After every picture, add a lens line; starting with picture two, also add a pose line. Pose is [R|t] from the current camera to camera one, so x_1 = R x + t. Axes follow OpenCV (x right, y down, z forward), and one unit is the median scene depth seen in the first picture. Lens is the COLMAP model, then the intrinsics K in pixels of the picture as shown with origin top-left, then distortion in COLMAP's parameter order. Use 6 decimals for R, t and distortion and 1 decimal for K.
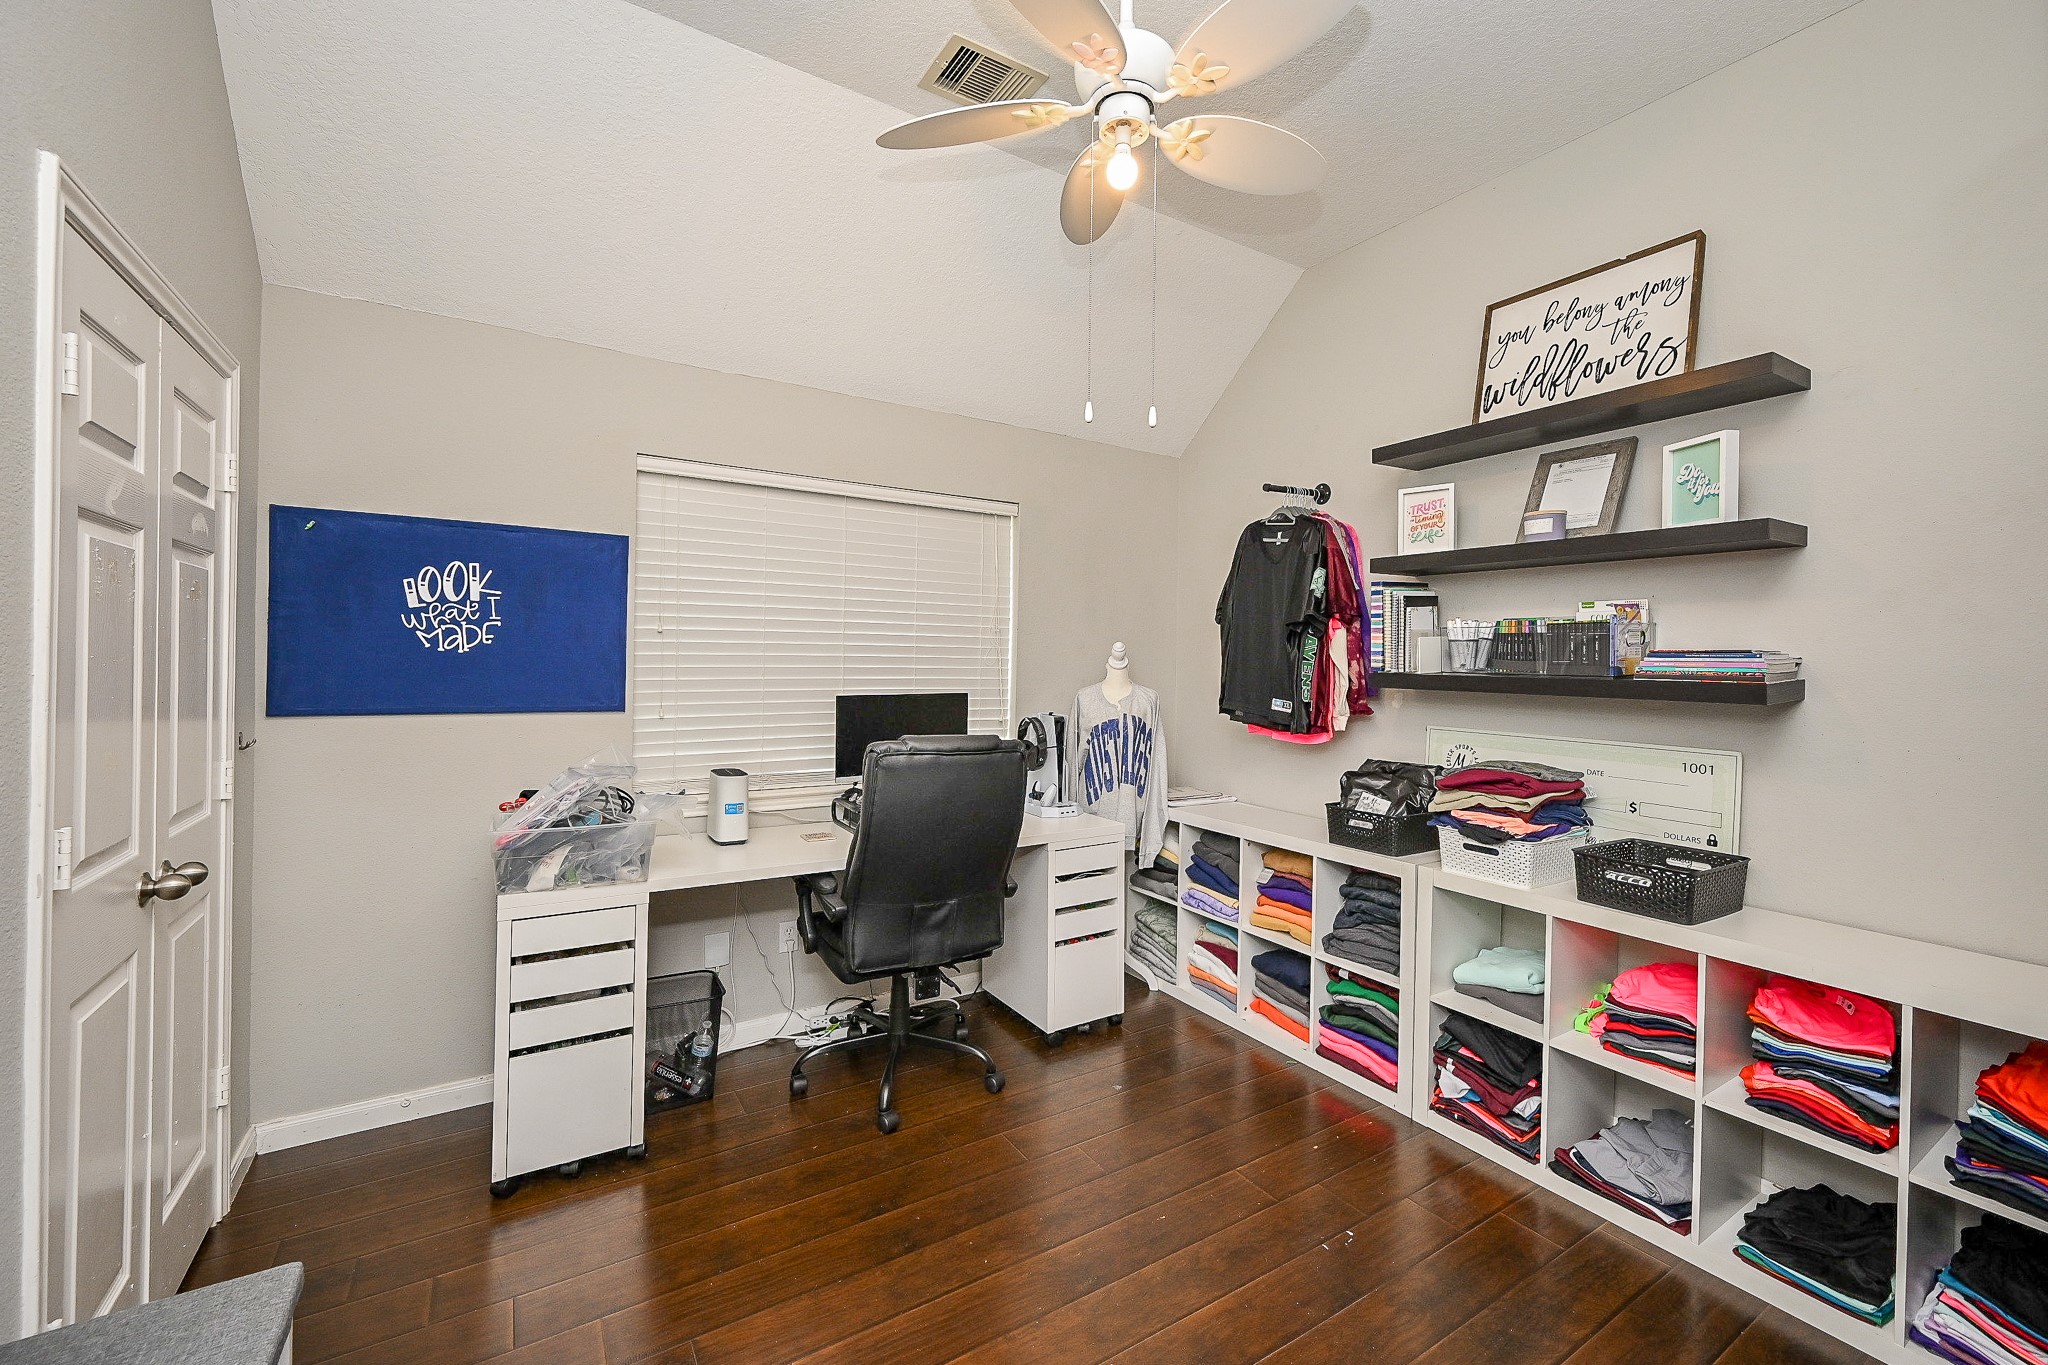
lens RADIAL K [[828.5, 0, 1024.0], [0, 828.5, 665.8], [0, 0, 1]] dist [-0.001026, -0.000195]
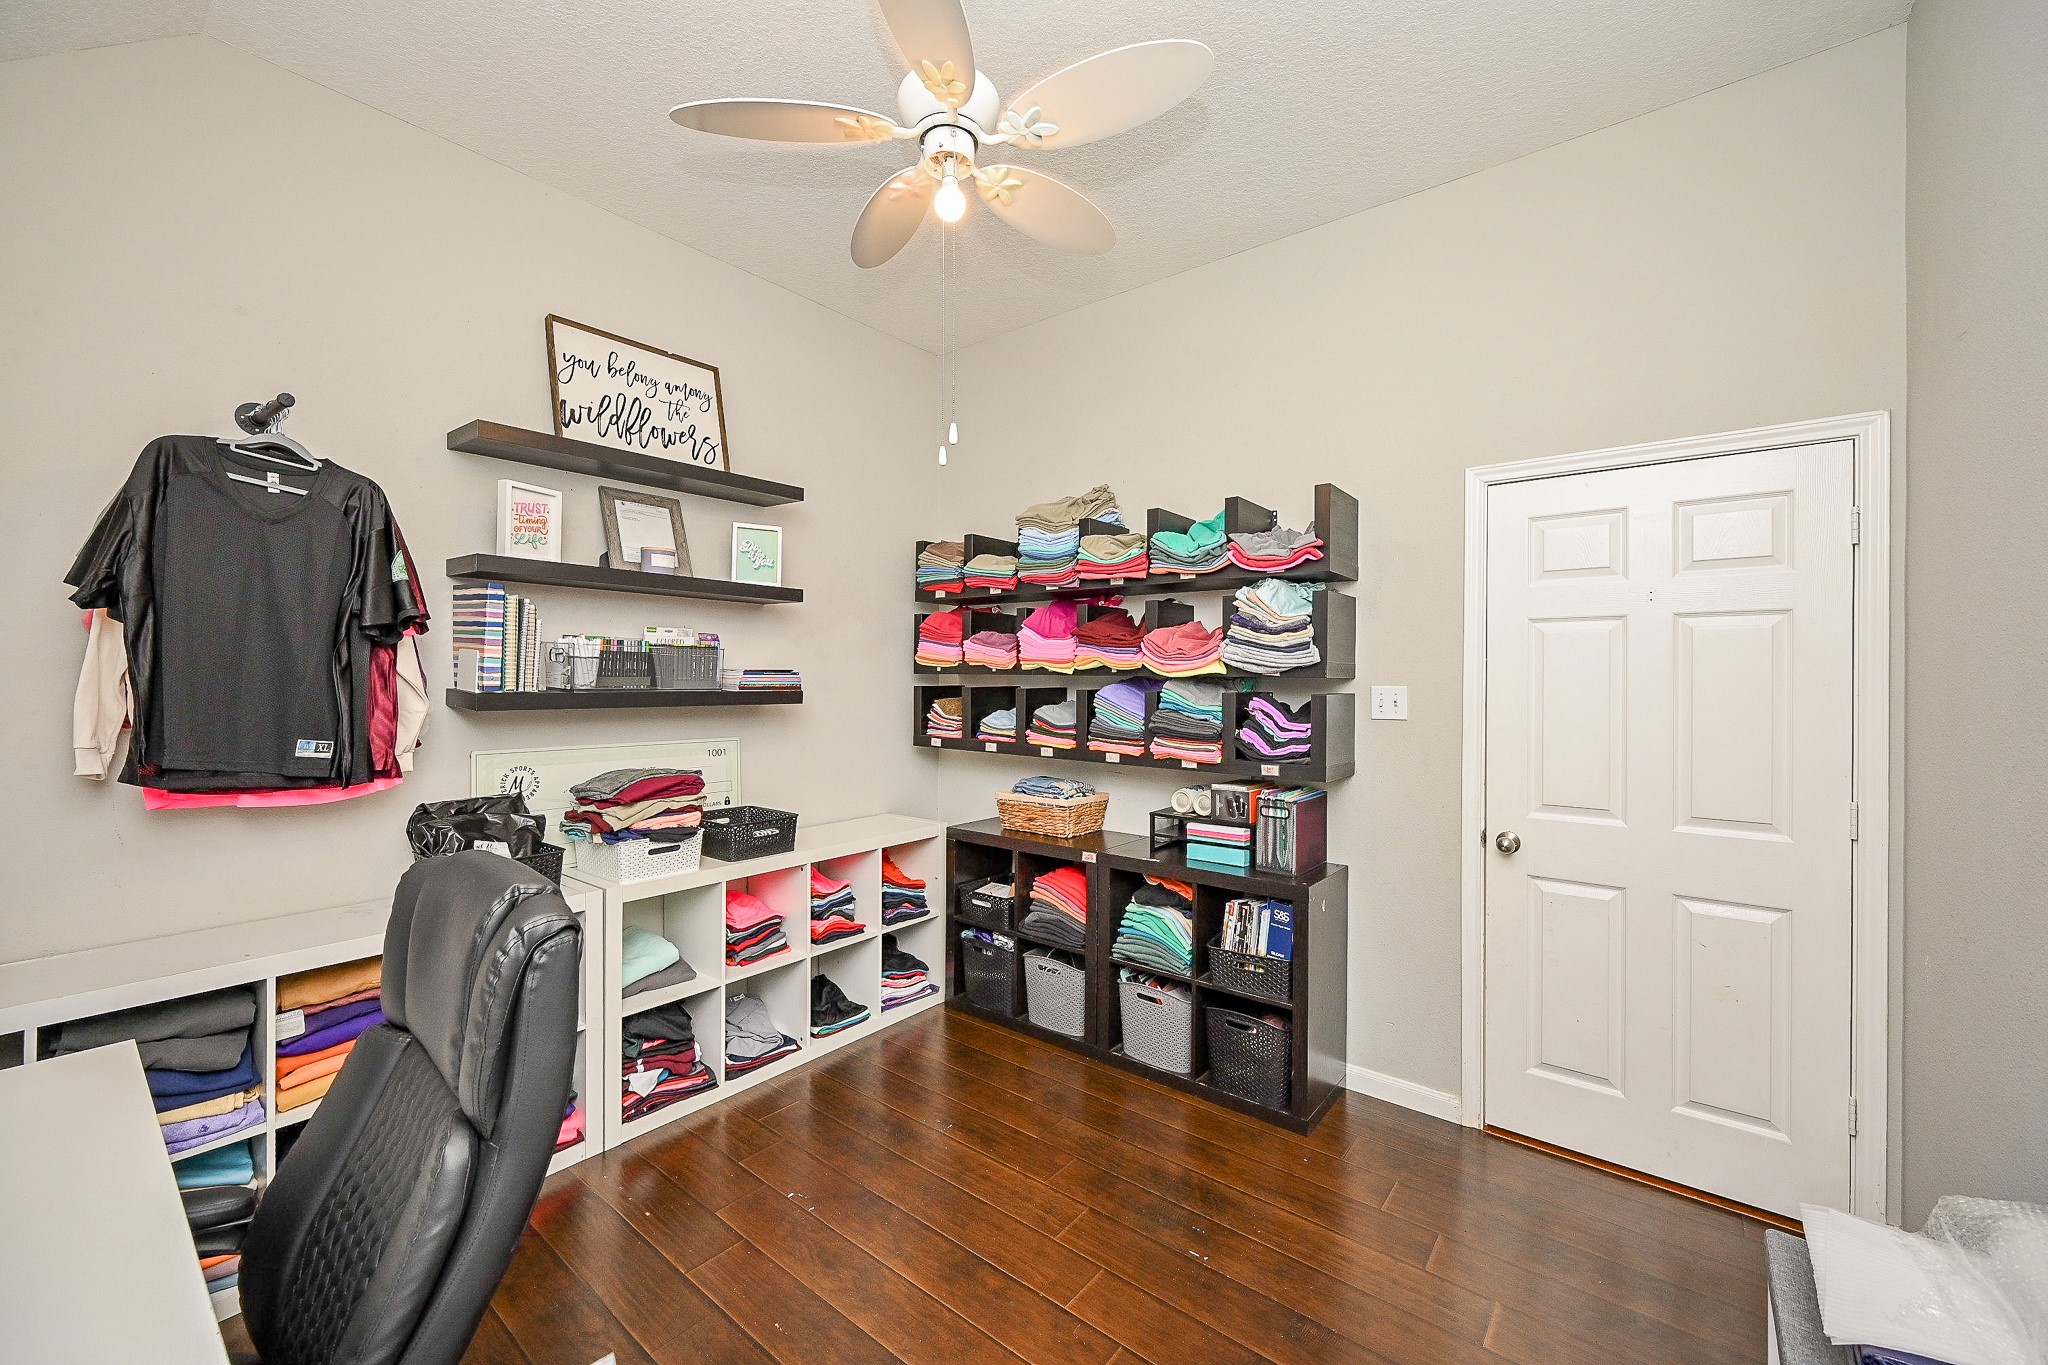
lens RADIAL K [[814.0, 0, 1030.4], [0, 814.0, 678.4], [0, 0, 1]] dist [-0.000125, 0.000022]
pose [[-0.333432, -0.019525, 0.942572, -0.602382], [-0.004721, 0.999808, 0.019040, -0.027844], [-0.942762, 0.001899, -0.333460, 0.869149]]
